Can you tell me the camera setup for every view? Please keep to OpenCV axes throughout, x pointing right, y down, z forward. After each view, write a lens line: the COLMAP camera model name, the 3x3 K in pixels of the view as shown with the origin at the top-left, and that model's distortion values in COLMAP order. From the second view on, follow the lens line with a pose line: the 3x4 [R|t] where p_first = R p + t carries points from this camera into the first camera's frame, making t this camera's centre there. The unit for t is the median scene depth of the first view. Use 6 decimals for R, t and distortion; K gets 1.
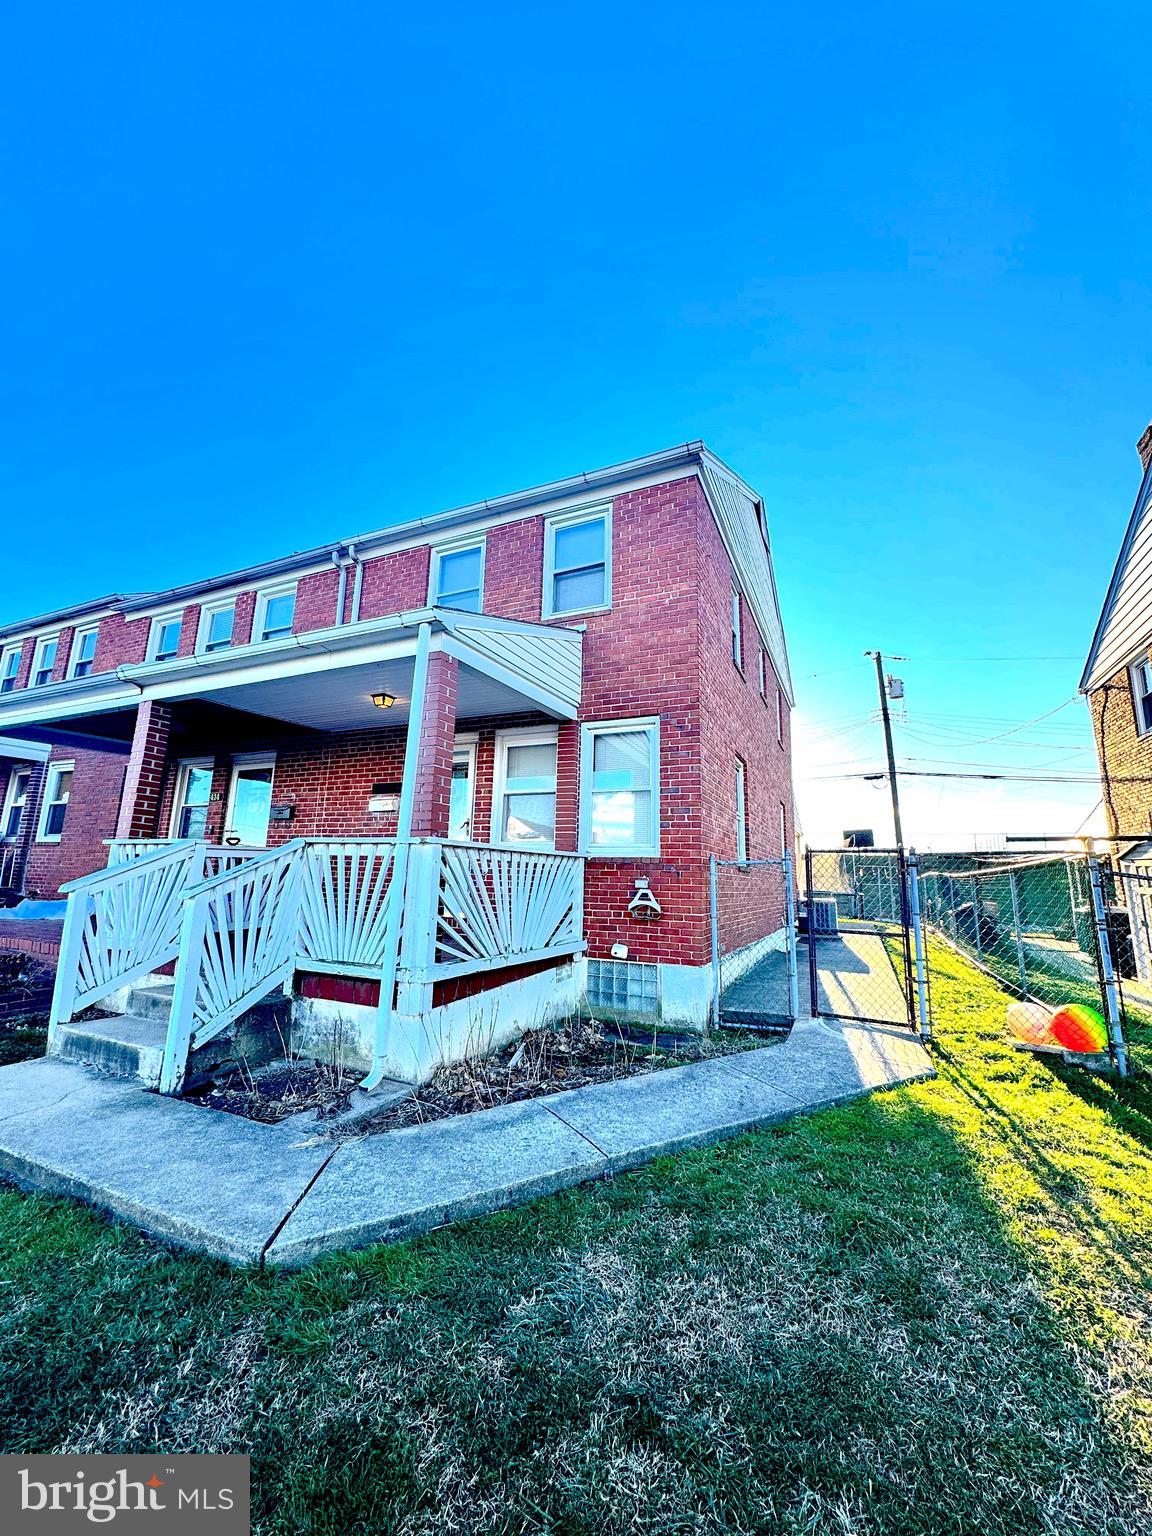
lens RADIAL K [[609.9, 0, 577.6], [0, 609.9, 763.4], [0, 0, 1]] dist [-0.000814, -0.000187]
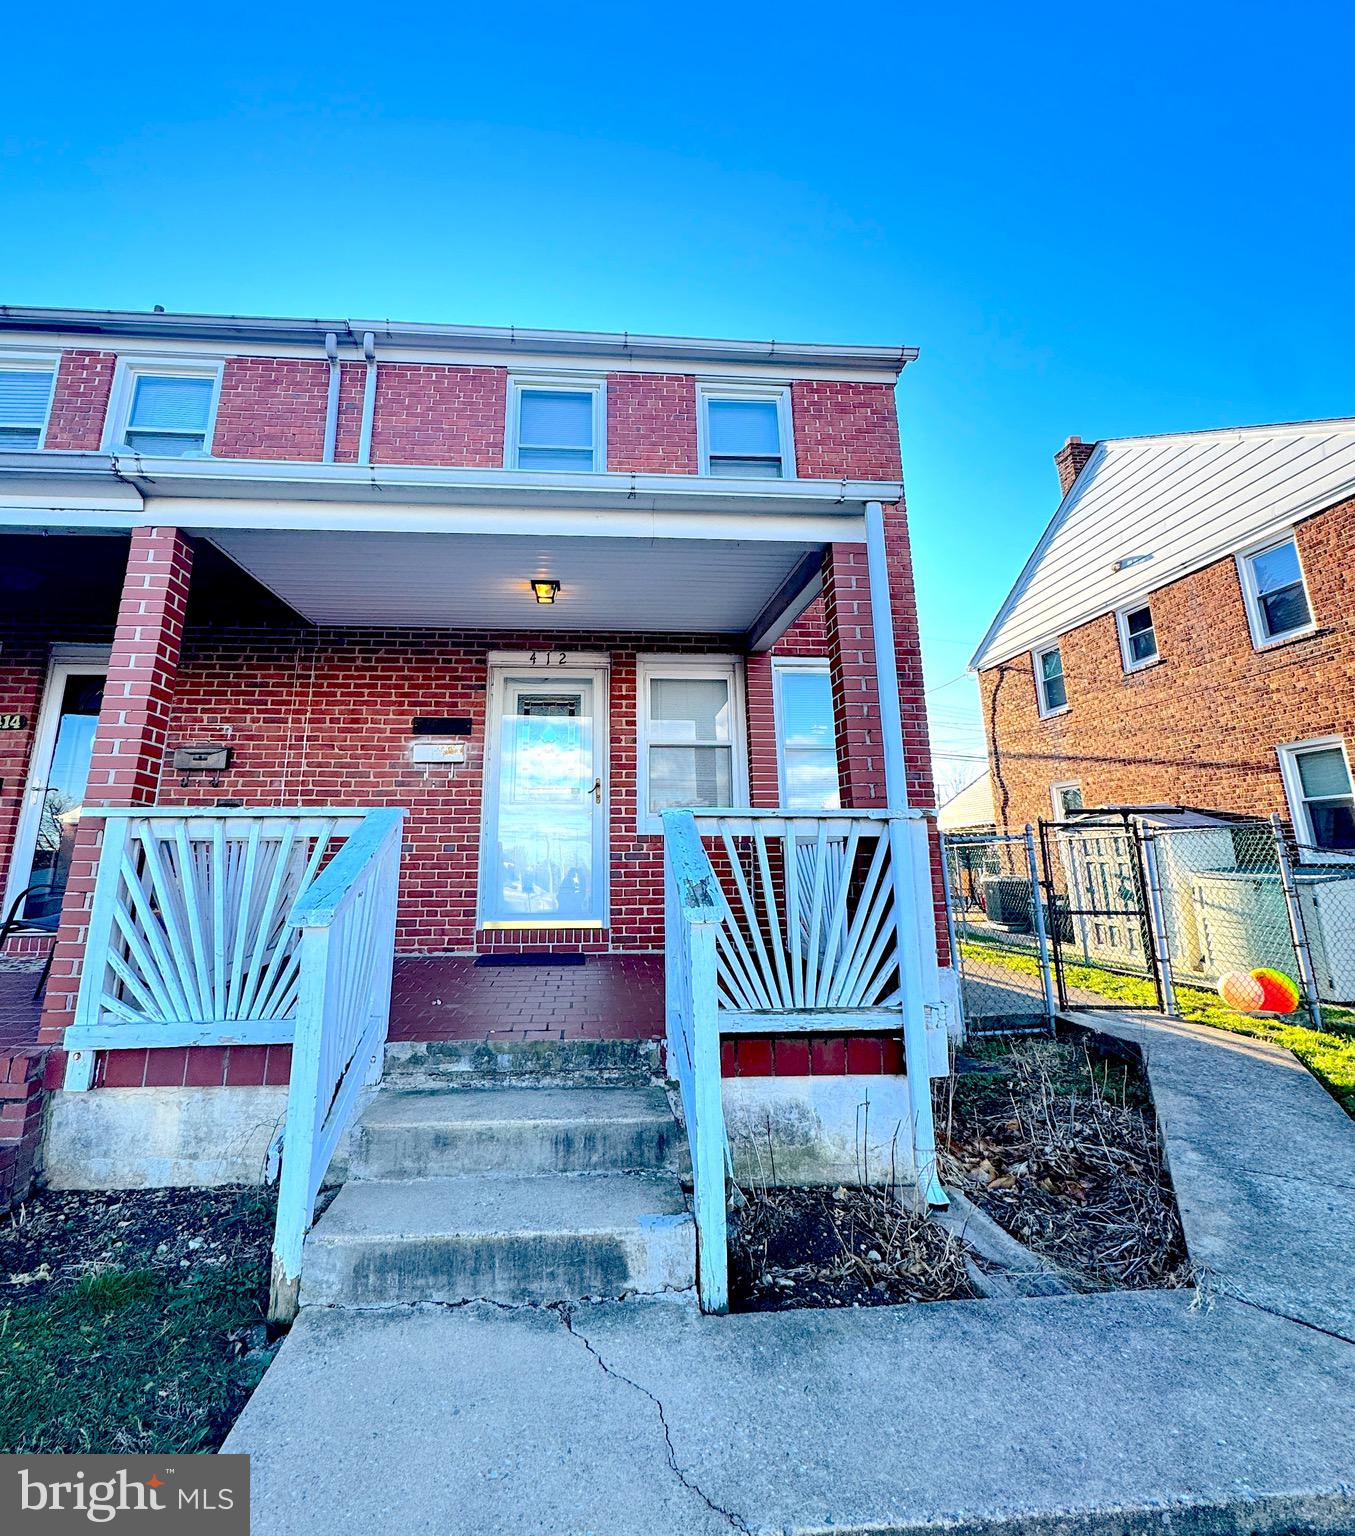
lens RADIAL K [[760.4, 0, 640.4], [0, 760.4, 669.2], [0, 0, 1]] dist [-0.002249, 0.000188]
pose [[0.871753, 0.093377, 0.480965, -0.559298], [-0.066782, 0.995155, -0.072161, 0.027463], [-0.485372, 0.030787, 0.873765, 0.232415]]
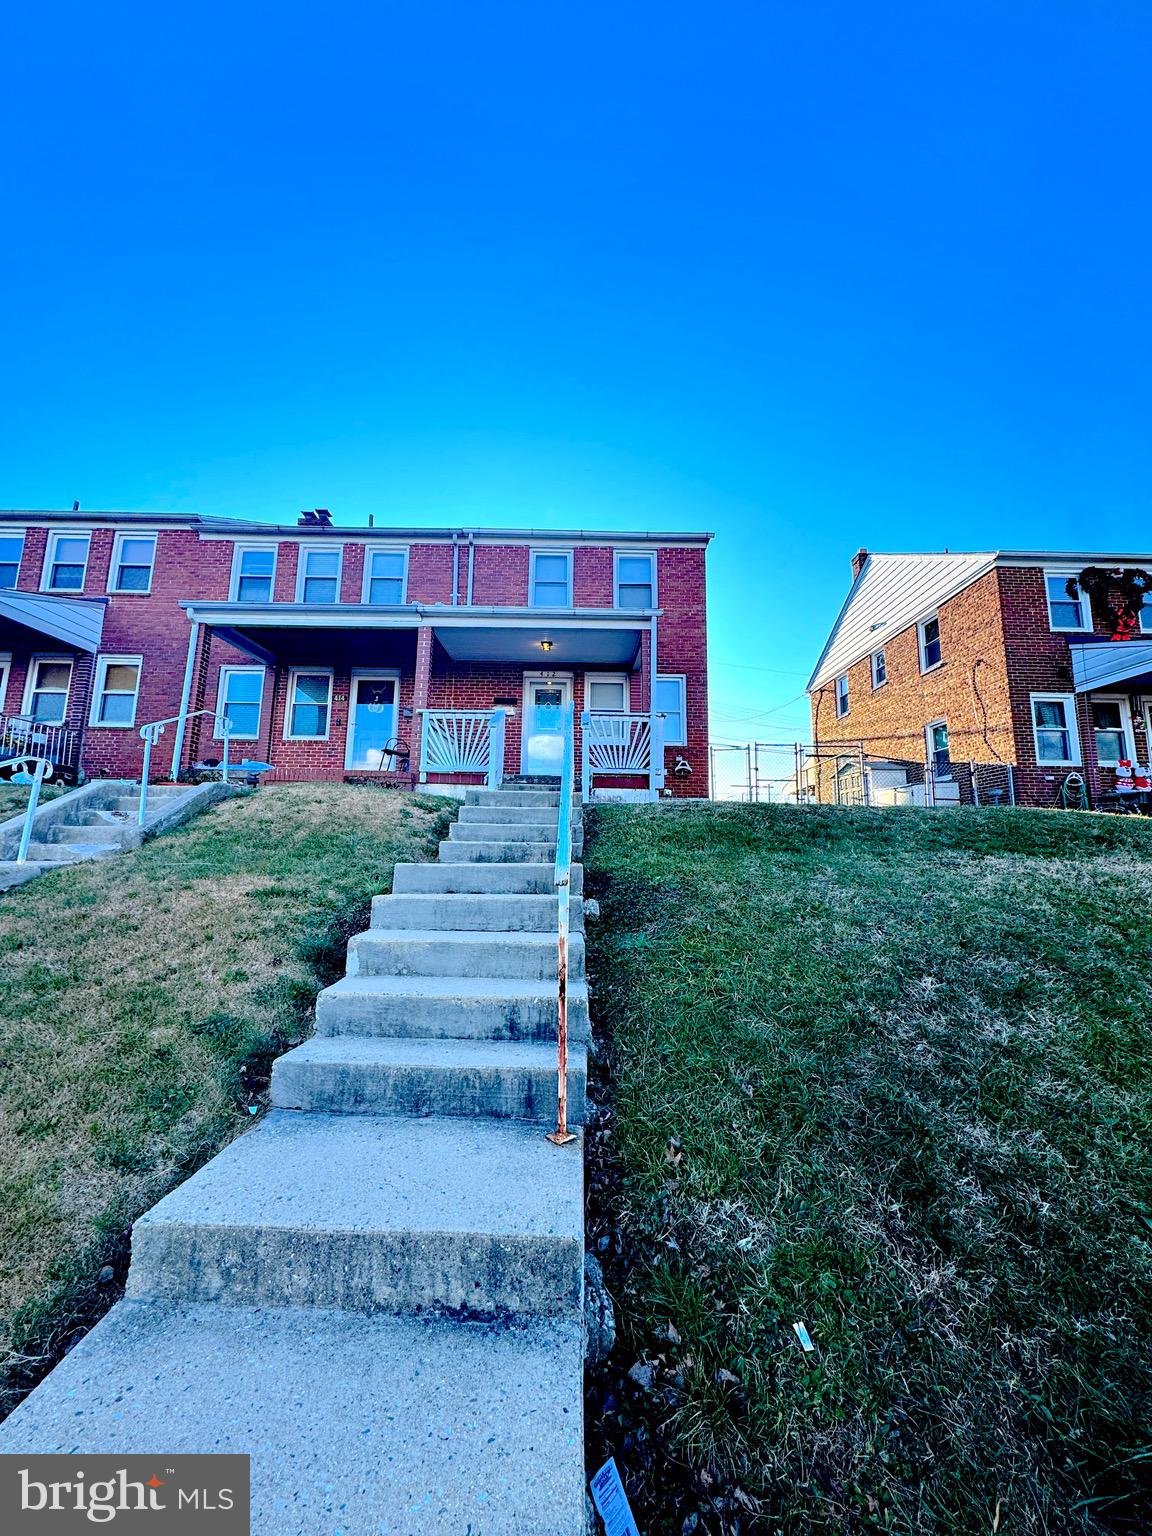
lens RADIAL K [[609.9, 0, 577.6], [0, 609.9, 763.4], [0, 0, 1]] dist [-0.000814, -0.000187]
pose [[0.904209, 0.056299, 0.423363, -0.861057], [-0.074214, 0.996905, 0.025935, 0.157001], [-0.420592, -0.054870, 0.905589, -0.535204]]
